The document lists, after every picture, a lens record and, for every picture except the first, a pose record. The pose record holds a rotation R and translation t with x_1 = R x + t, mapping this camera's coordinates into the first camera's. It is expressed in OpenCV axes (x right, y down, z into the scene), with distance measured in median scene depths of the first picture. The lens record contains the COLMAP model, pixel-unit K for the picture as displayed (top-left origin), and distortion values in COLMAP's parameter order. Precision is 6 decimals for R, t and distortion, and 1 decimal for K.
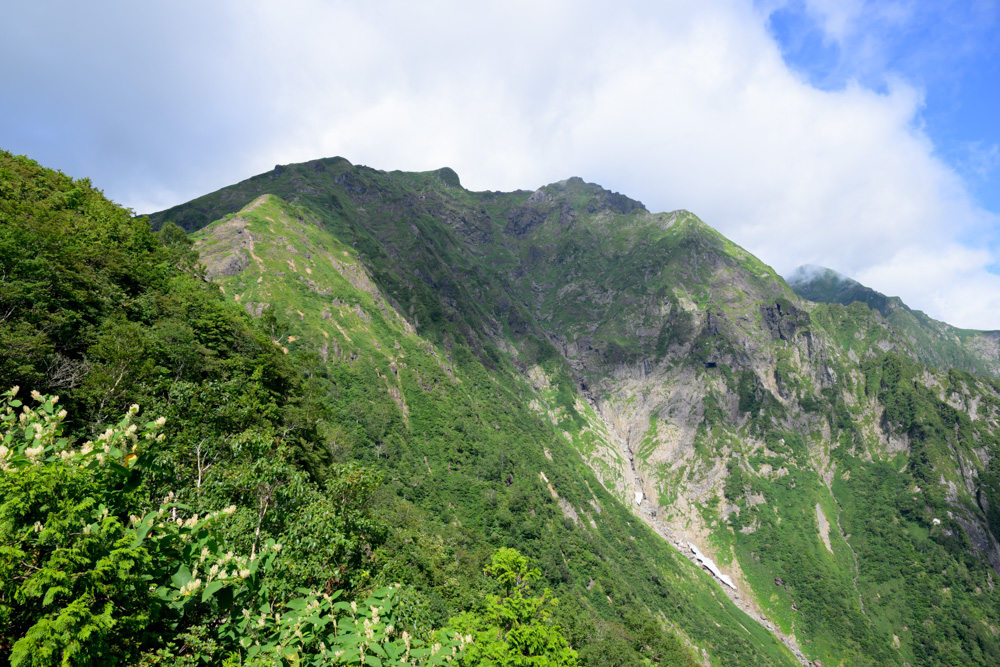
lens RADIAL K [[708.5, 0, 500.0], [0, 708.5, 333.5], [0, 0, 1]] dist [-0.007291, -0.001807]
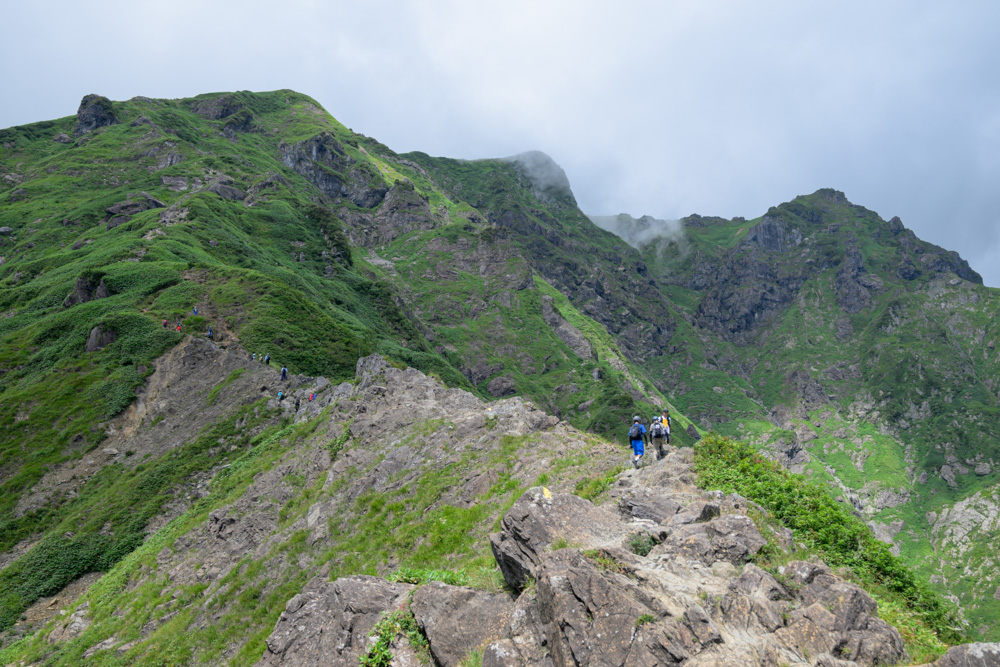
lens RADIAL K [[1080.4, 0, 500.0], [0, 1080.4, 333.5], [0, 0, 1]] dist [-0.004019, -0.018768]
pose [[0.997631, 0.029809, 0.061995, -0.180949], [-0.023938, 0.995343, -0.093377, -0.110757], [-0.064490, 0.091672, 0.993699, 0.588160]]
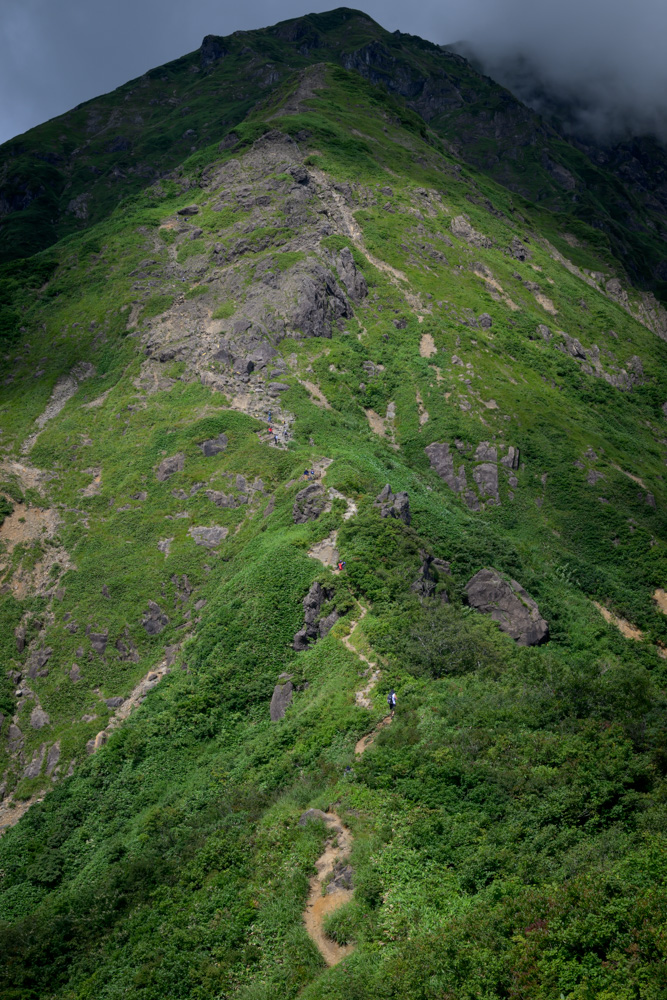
lens RADIAL K [[1424.0, 0, 333.5], [0, 1424.0, 500.0], [0, 0, 1]] dist [0.016346, 0.025057]
pose [[0.987093, -0.029833, -0.157343, -0.130175], [0.039687, 0.997417, 0.059861, -0.023231], [0.155151, -0.065333, 0.985728, 0.206475]]
